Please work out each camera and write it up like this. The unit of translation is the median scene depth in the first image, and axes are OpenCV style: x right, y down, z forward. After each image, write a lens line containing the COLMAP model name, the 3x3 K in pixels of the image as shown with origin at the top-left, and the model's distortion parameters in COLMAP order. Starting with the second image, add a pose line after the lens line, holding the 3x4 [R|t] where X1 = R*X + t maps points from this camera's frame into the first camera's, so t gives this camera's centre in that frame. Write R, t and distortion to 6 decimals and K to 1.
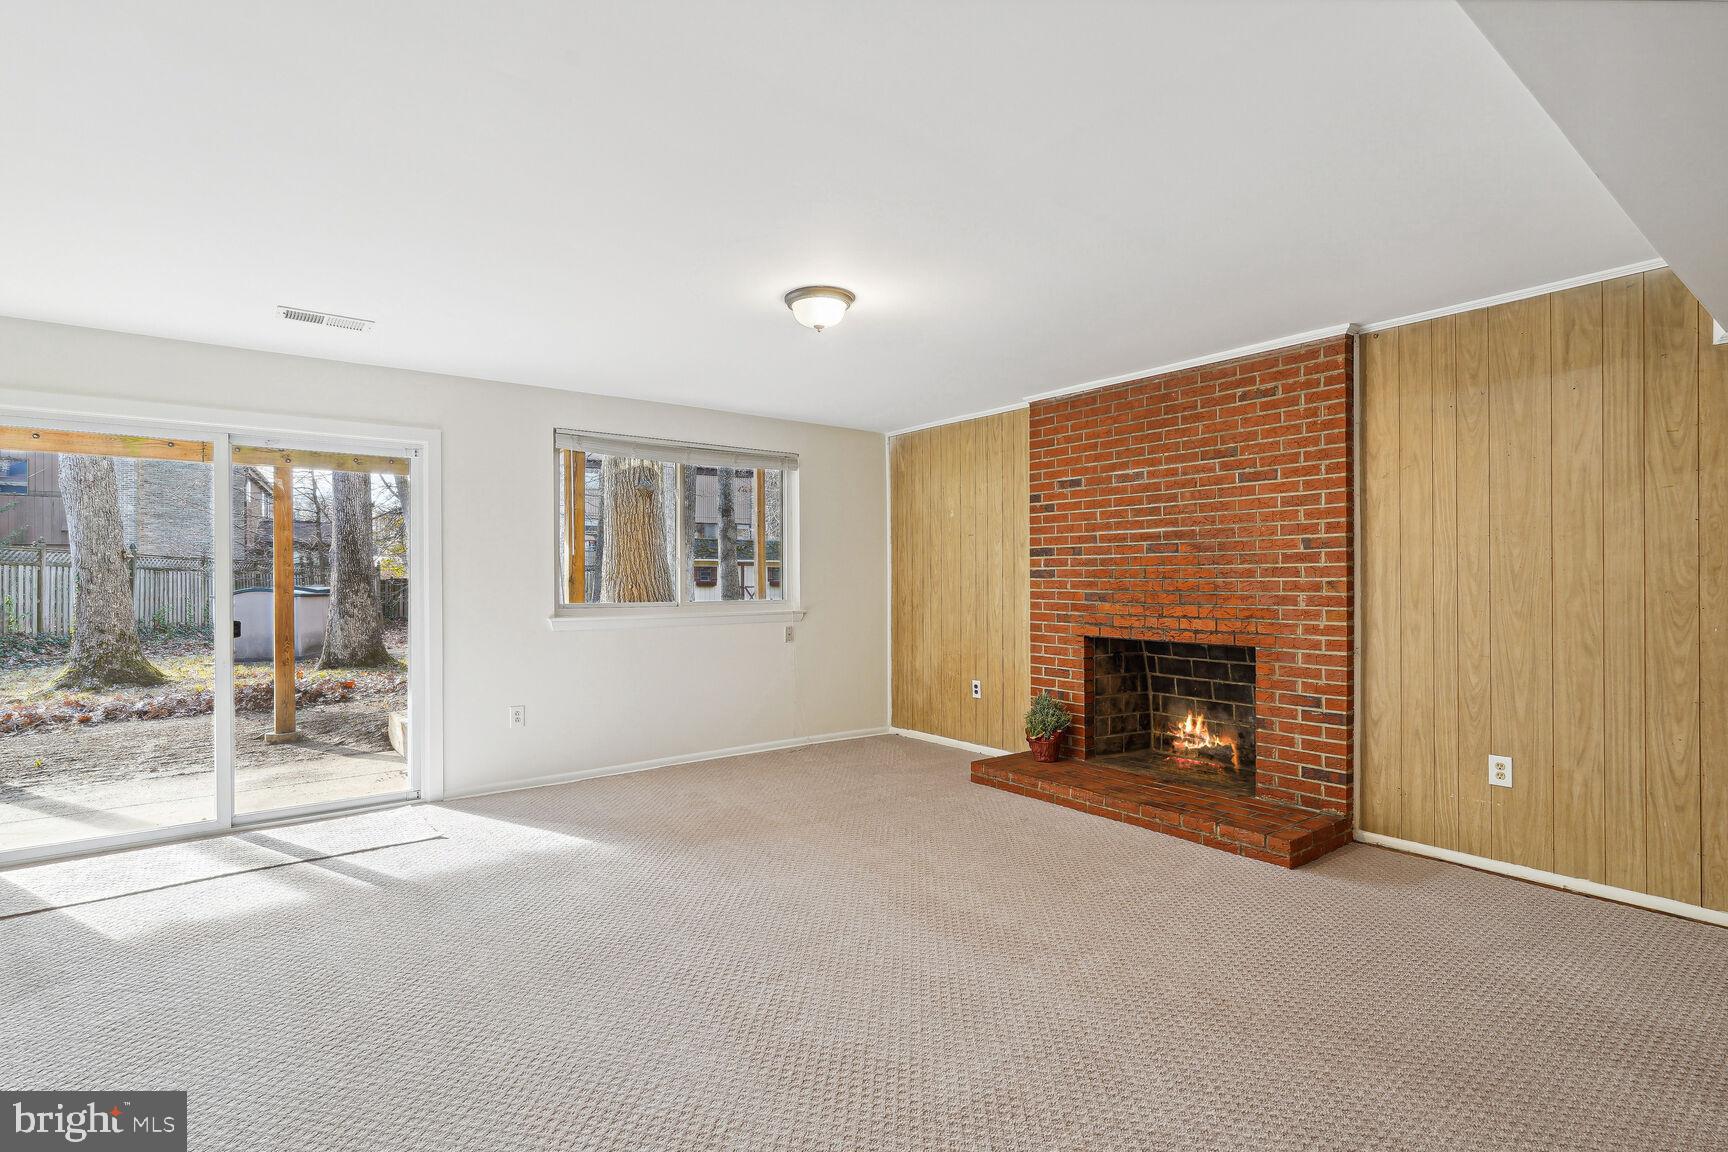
lens RADIAL K [[810.9, 0, 857.2], [0, 810.9, 577.9], [0, 0, 1]] dist [-0.002492, 0.000071]
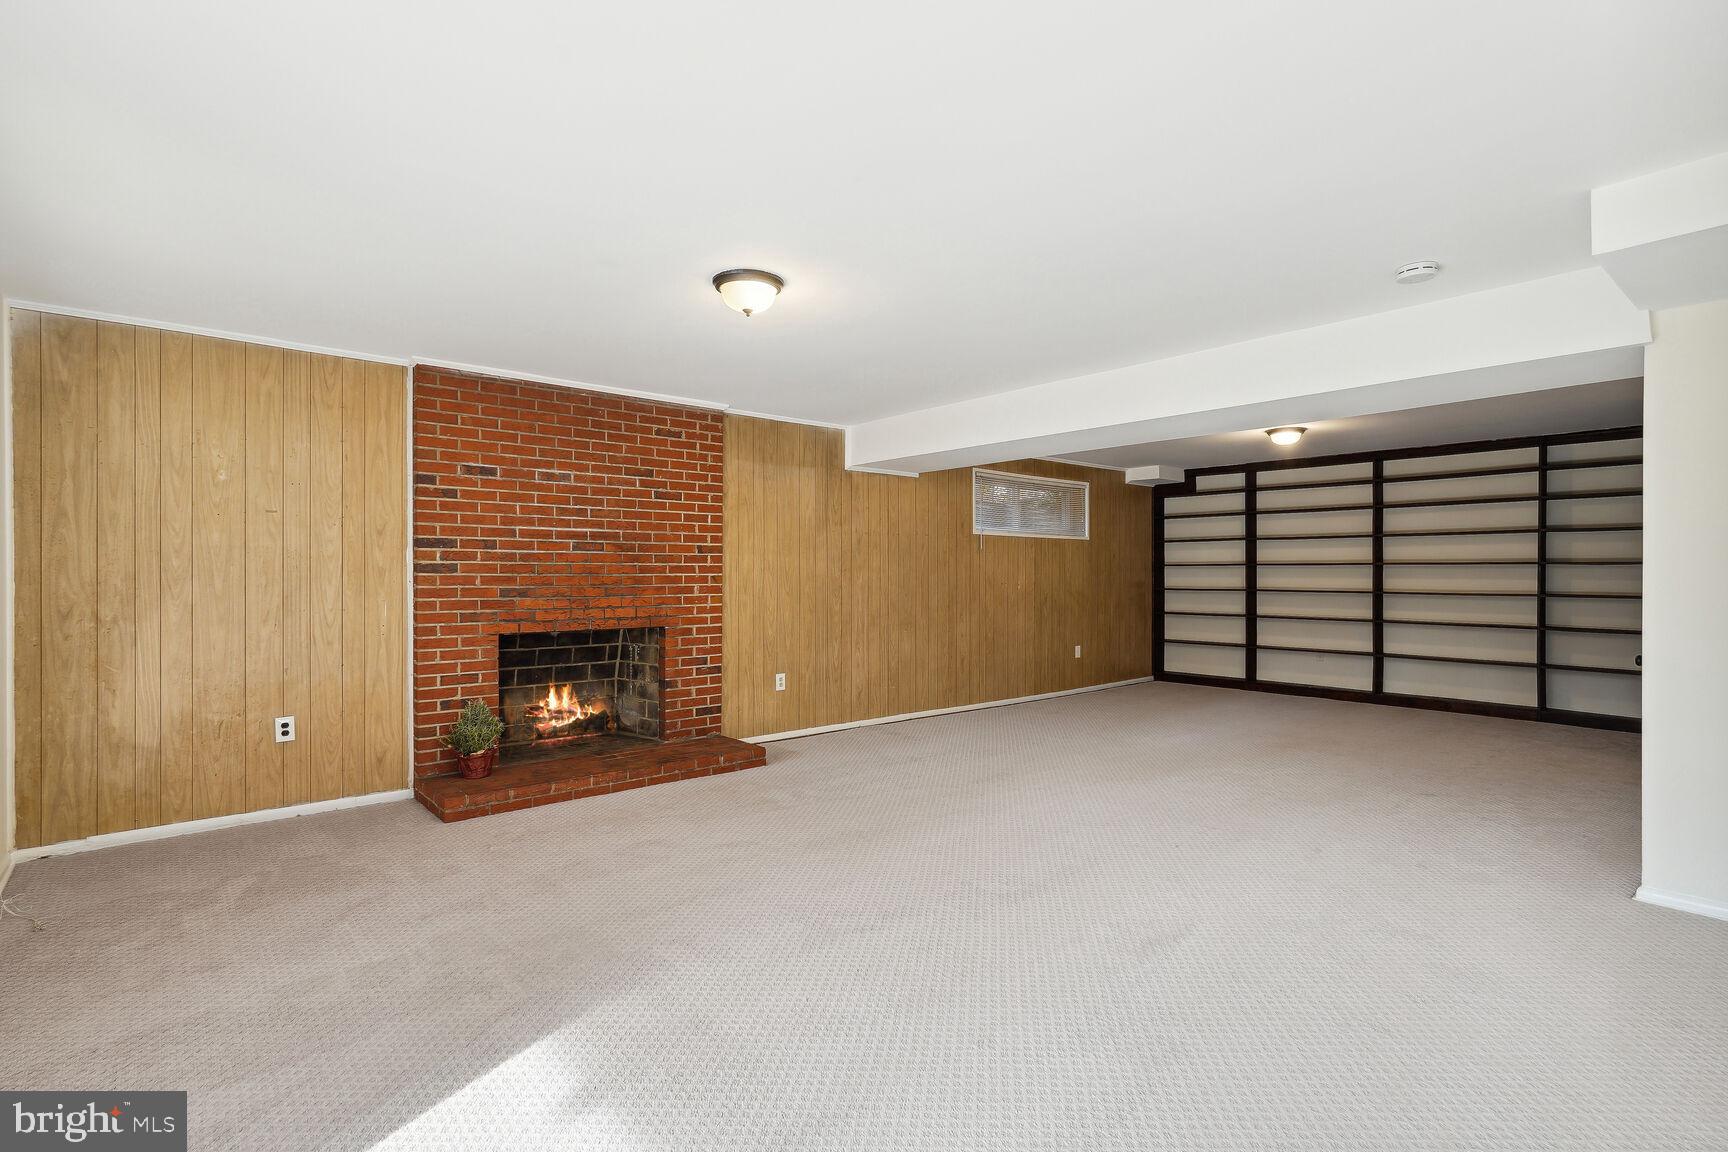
lens RADIAL K [[810.9, 0, 856.2], [0, 810.9, 573.8], [0, 0, 1]] dist [-0.002492, 0.000071]
pose [[-0.041187, 0.005593, 0.999136, -0.750810], [0.001762, 0.999983, -0.005525, 0.007596], [-0.999150, 0.001533, -0.041196, 0.680178]]
